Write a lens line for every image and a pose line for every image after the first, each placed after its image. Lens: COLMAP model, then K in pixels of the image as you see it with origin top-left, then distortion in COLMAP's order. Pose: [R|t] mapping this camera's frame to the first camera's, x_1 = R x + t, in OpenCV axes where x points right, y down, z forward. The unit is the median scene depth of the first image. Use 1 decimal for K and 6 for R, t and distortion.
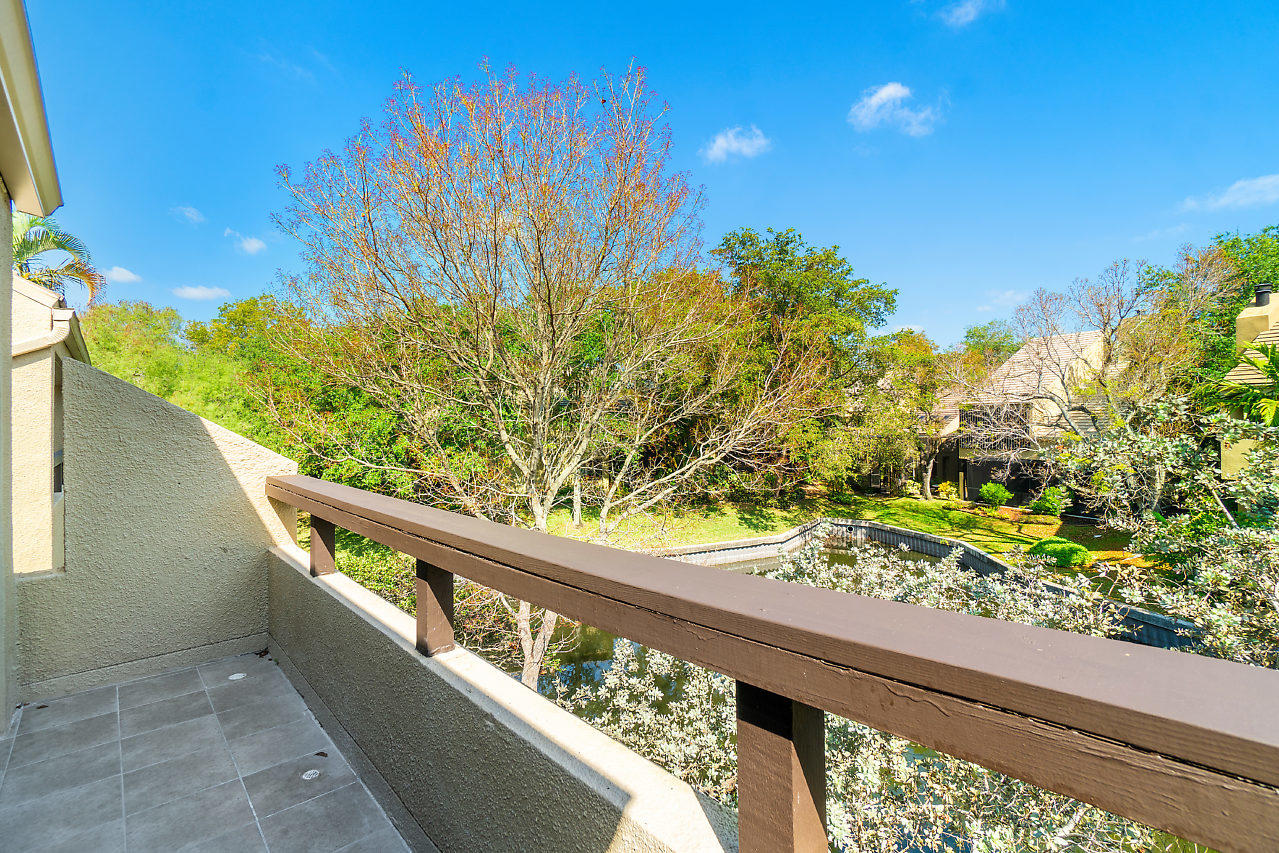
lens RADIAL K [[564.1, 0, 627.1], [0, 564.1, 426.9], [0, 0, 1]] dist [-0.004881, 0.002721]
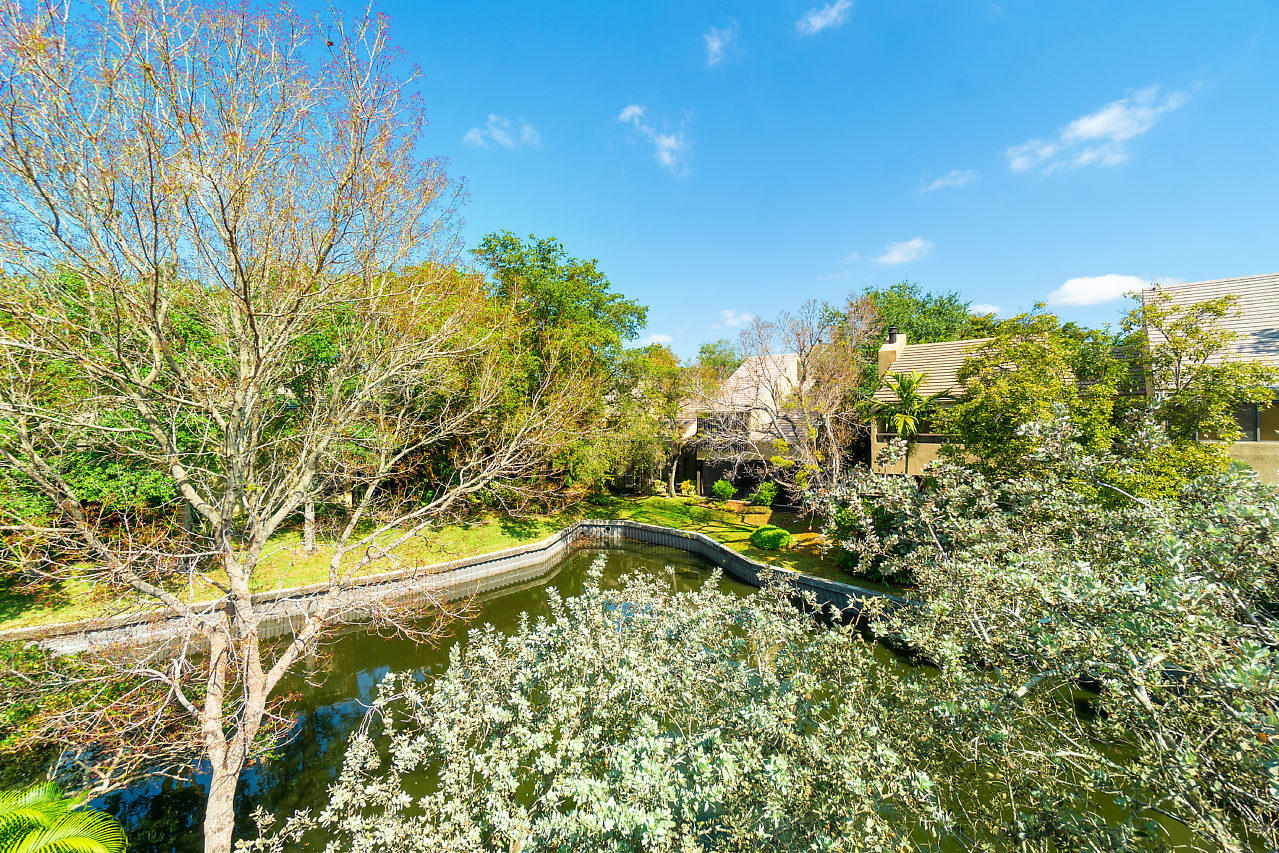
lens RADIAL K [[564.1, 0, 634.0], [0, 564.1, 421.4], [0, 0, 1]] dist [-0.004881, 0.002721]
pose [[0.909842, 0.002982, 0.414943, 0.003438], [0.002430, 0.999919, -0.012513, -0.010255], [-0.414947, 0.012393, 0.909761, 0.026492]]
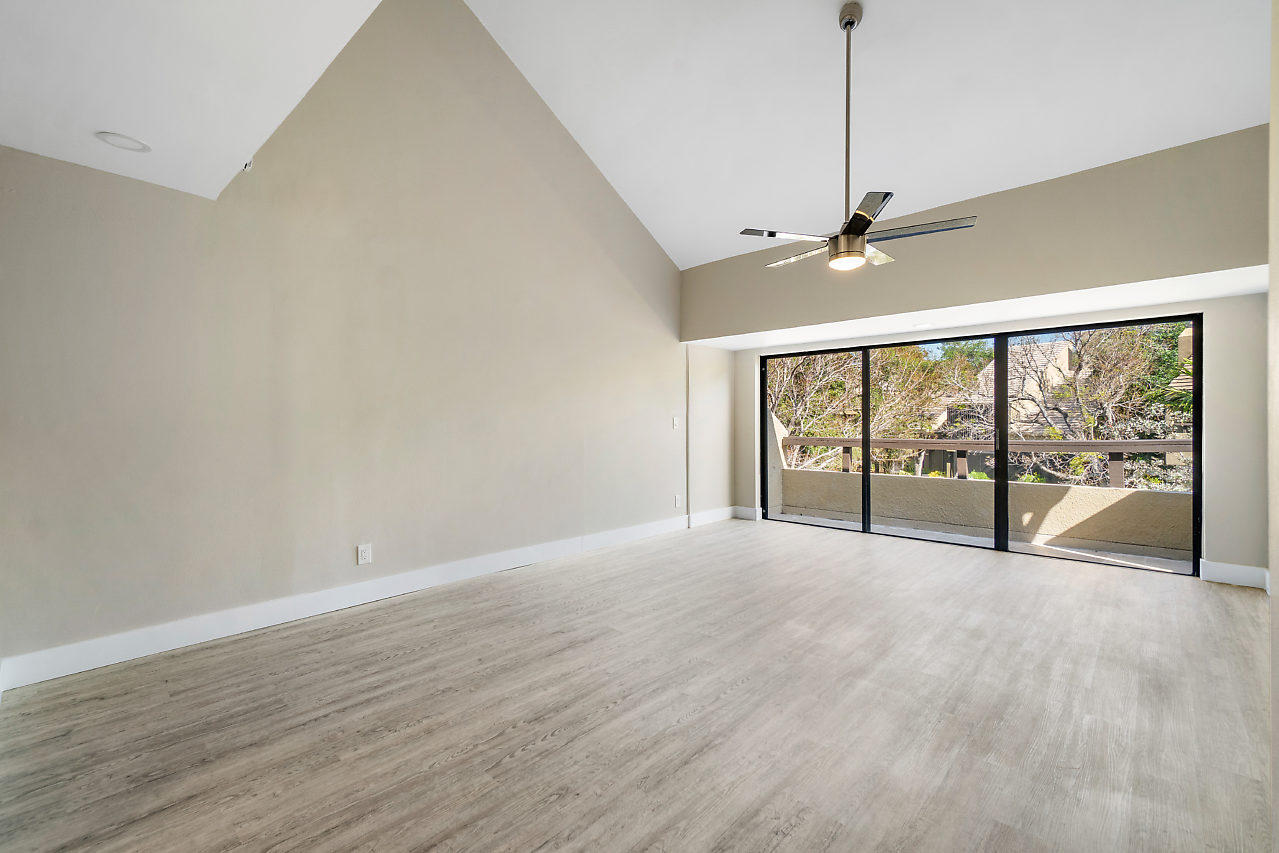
lens RADIAL K [[564.1, 0, 618.1], [0, 564.1, 420.7], [0, 0, 1]] dist [-0.004881, 0.002721]
pose [[0.999123, 0.003839, 0.041702, -0.183661], [-0.003604, 0.999977, -0.005708, 0.004853], [-0.041723, 0.005552, 0.999114, -0.170405]]
